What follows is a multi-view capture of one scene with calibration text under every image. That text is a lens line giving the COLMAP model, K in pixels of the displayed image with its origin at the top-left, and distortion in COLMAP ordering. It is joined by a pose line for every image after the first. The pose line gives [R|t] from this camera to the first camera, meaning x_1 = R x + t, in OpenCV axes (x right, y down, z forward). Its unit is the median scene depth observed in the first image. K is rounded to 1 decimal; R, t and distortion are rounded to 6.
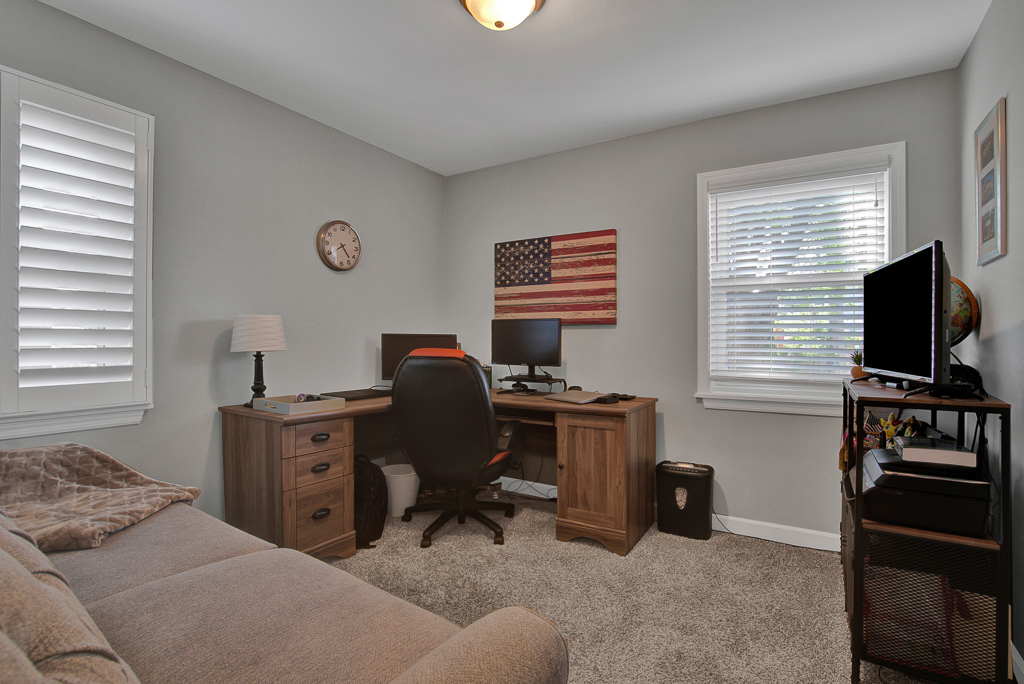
lens RADIAL K [[499.5, 0, 510.9], [0, 499.5, 343.6], [0, 0, 1]] dist [-0.042993, 0.014501]
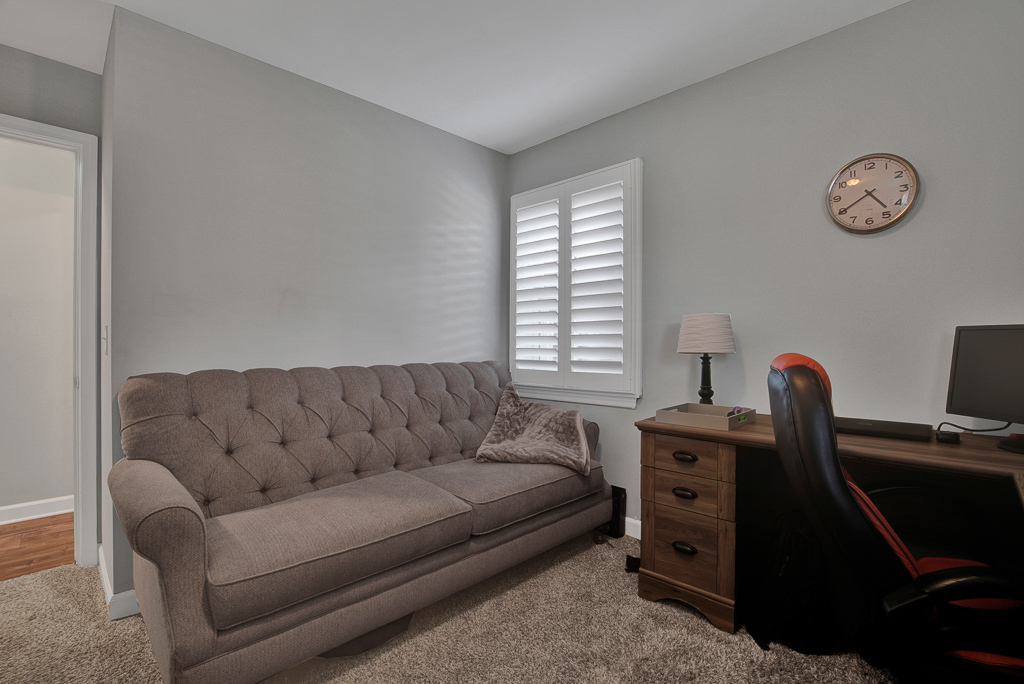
lens RADIAL K [[499.5, 0, 510.9], [0, 499.5, 342.8], [0, 0, 1]] dist [-0.042993, 0.014501]
pose [[-0.236140, -0.004841, -0.971707, 0.473896], [-0.004327, 0.999983, -0.003930, 0.001273], [0.971709, 0.003277, -0.236157, 0.866262]]
